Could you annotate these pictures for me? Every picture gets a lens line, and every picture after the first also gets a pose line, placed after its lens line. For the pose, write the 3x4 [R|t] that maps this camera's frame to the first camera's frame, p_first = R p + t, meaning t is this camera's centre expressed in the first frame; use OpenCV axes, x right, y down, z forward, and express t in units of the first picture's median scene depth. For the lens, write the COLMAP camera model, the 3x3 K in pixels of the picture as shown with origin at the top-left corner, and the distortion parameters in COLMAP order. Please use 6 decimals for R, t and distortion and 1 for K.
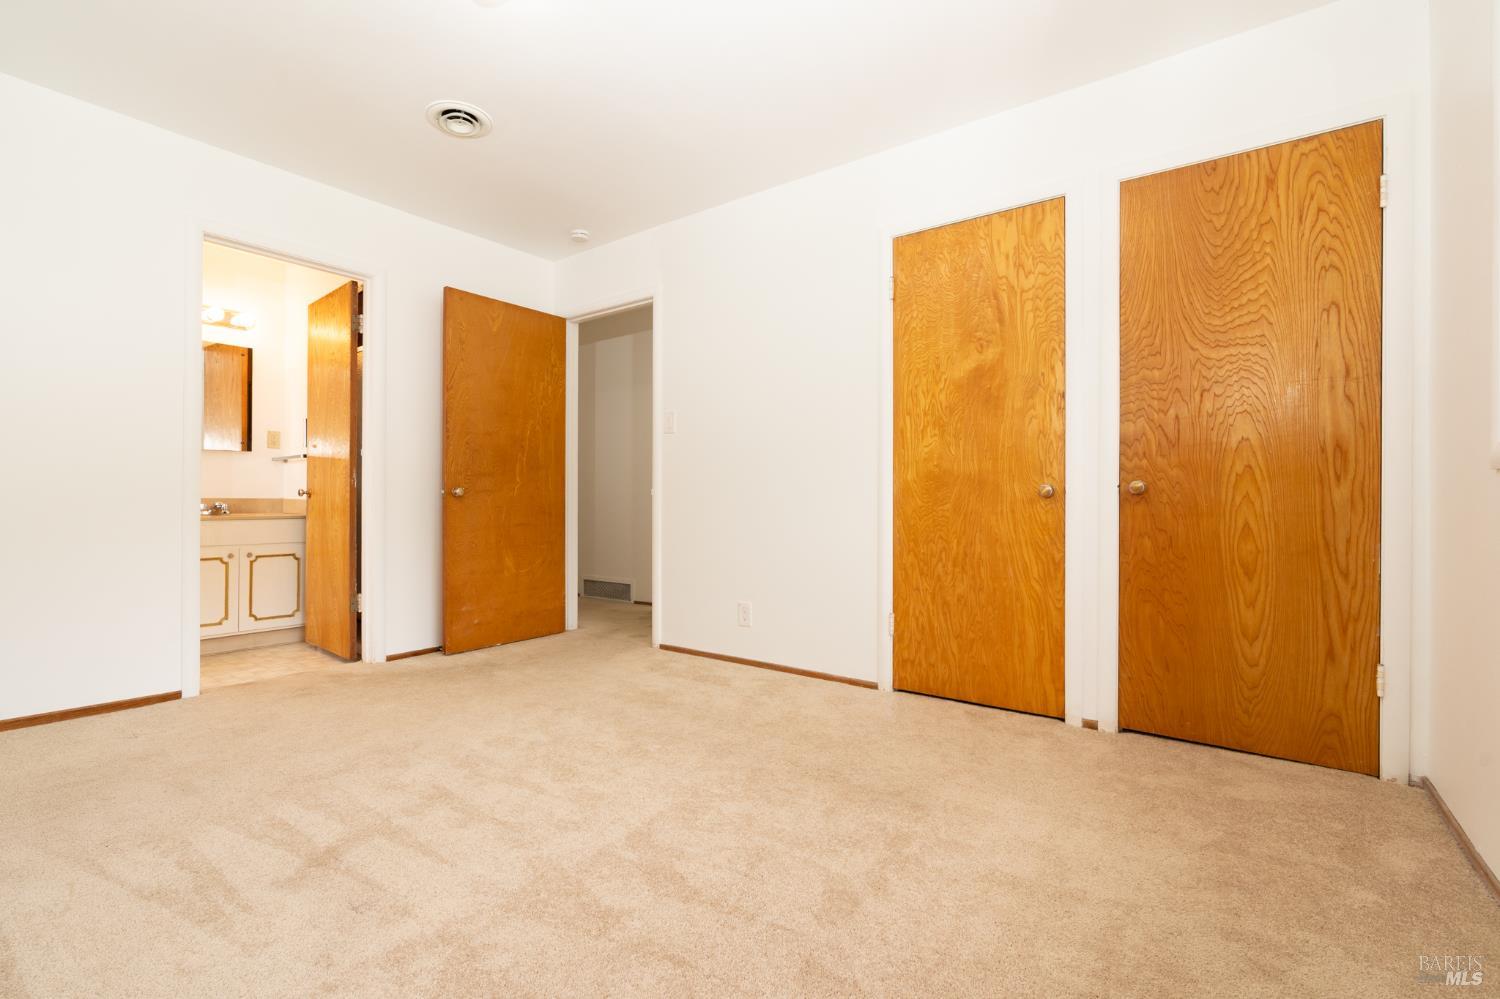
lens RADIAL K [[672.0, 0, 750.0], [0, 672.0, 499.5], [0, 0, 1]] dist [-0.003410, -0.000156]
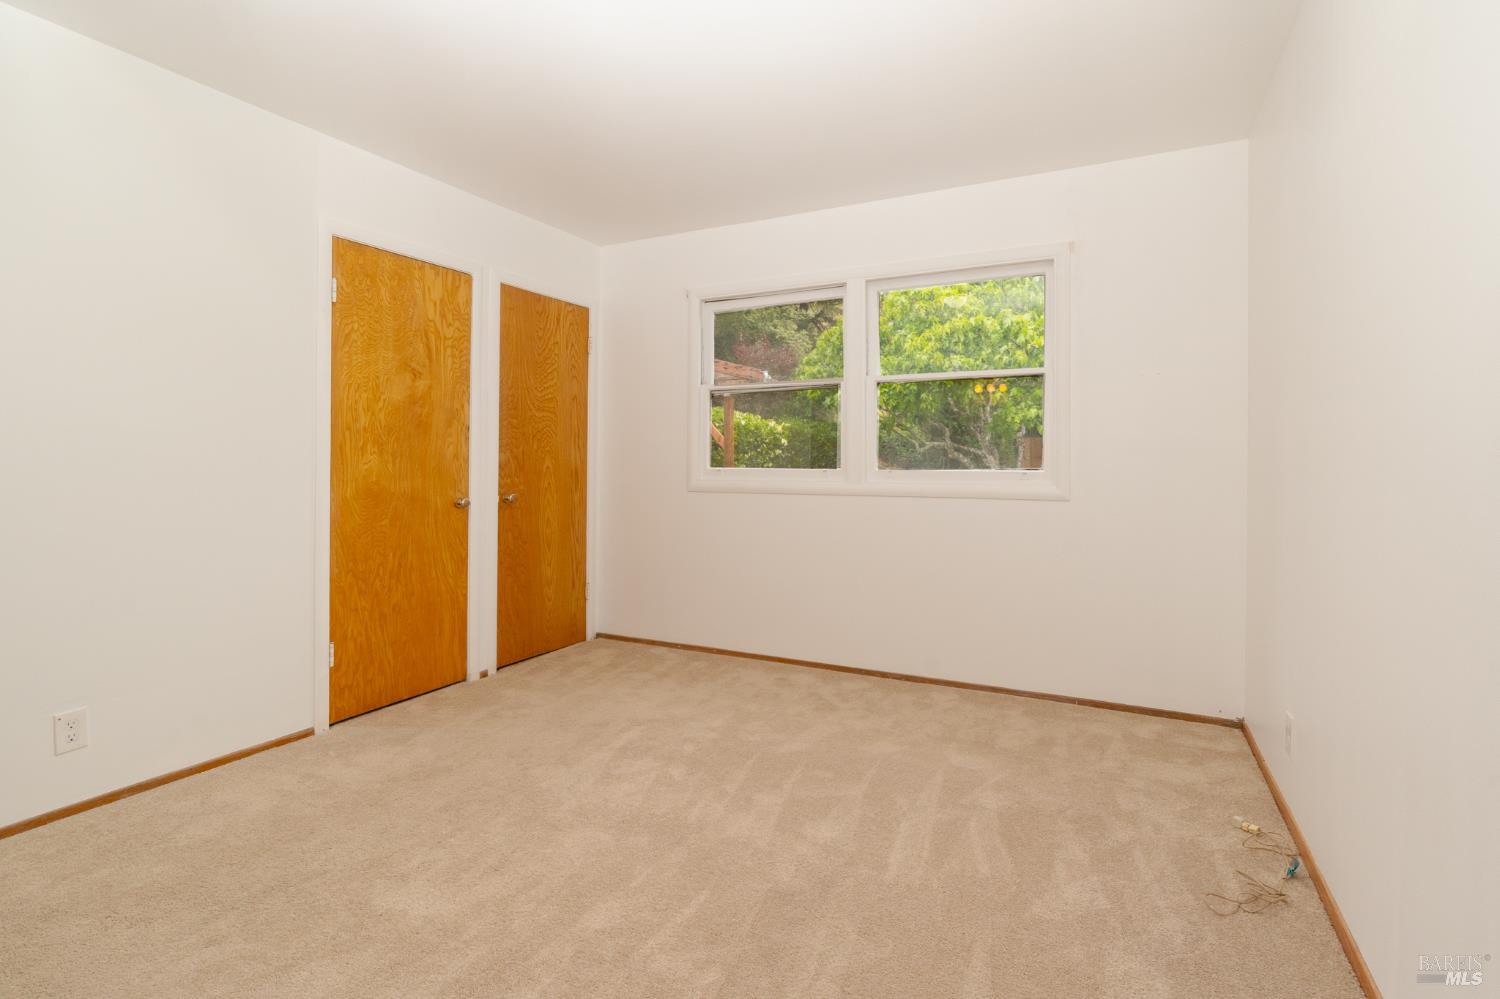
lens RADIAL K [[726.2, 0, 751.3], [0, 726.2, 463.3], [0, 0, 1]] dist [-0.001142, -0.000126]
pose [[-0.154756, -0.008658, 0.987915, -0.951586], [-0.004168, 0.999958, 0.008111, -0.097125], [-0.987944, -0.002862, -0.154786, 0.648126]]
